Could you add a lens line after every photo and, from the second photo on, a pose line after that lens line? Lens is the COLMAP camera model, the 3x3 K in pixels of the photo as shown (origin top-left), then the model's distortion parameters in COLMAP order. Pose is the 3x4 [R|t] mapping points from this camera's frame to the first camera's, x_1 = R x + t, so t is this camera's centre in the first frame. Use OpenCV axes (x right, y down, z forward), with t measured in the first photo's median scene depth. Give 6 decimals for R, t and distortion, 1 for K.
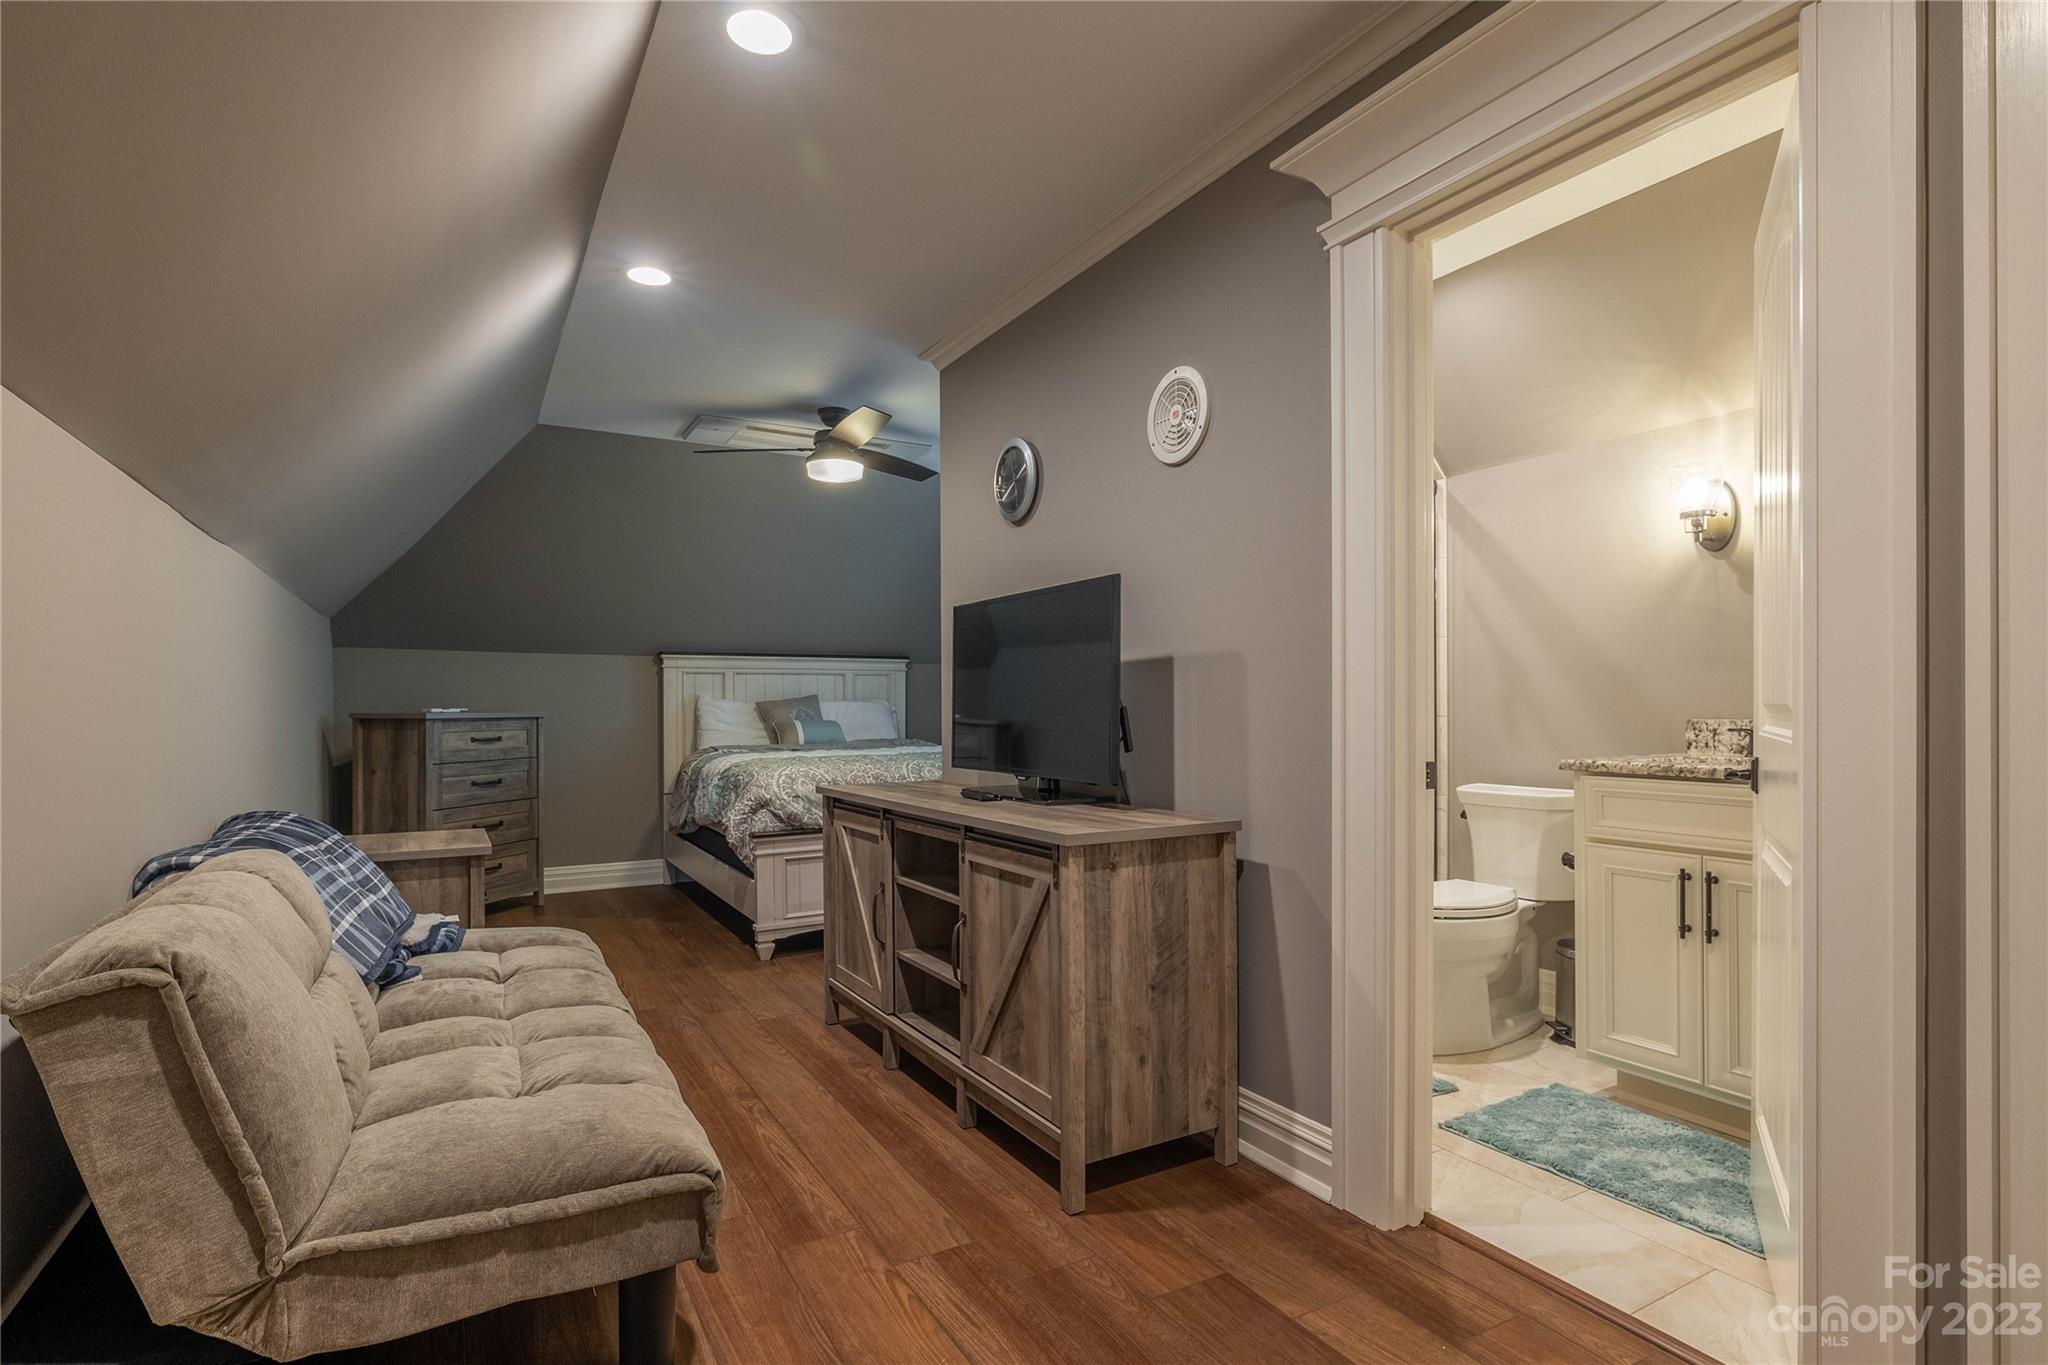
lens RADIAL K [[1018.0, 0, 1022.7], [0, 1018.0, 692.3], [0, 0, 1]] dist [-0.002185, 0.001662]
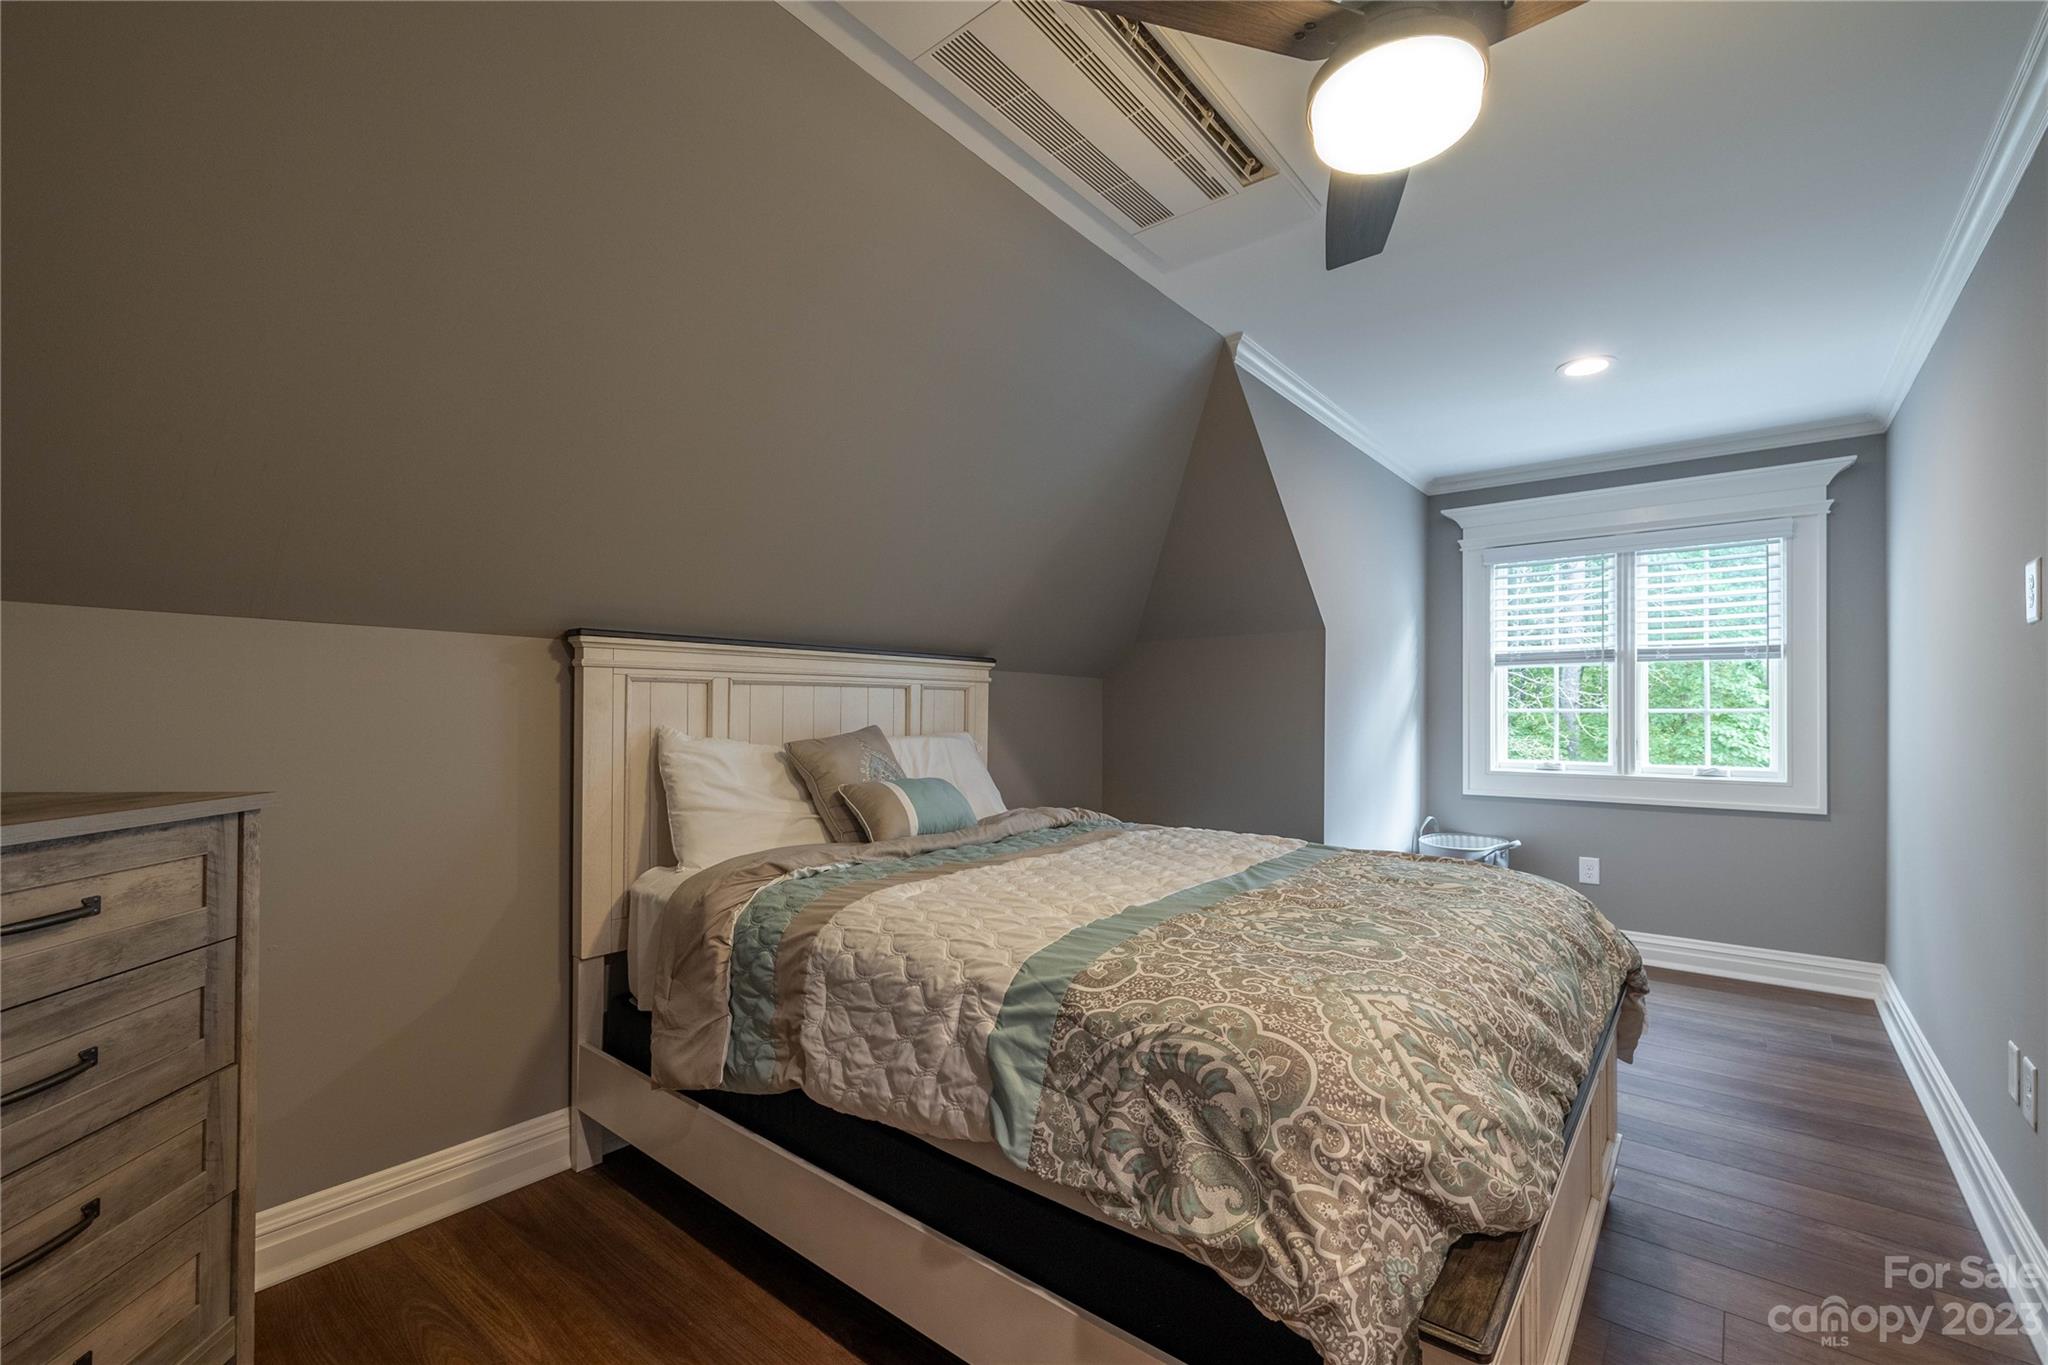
lens RADIAL K [[876.2, 0, 1026.9], [0, 876.2, 691.8], [0, 0, 1]] dist [0.001346, 0.000317]
pose [[0.927835, 0.015974, 0.372648, -0.315799], [-0.013171, 0.999863, -0.010066, -0.012223], [-0.372757, 0.004431, 0.927918, 0.586056]]
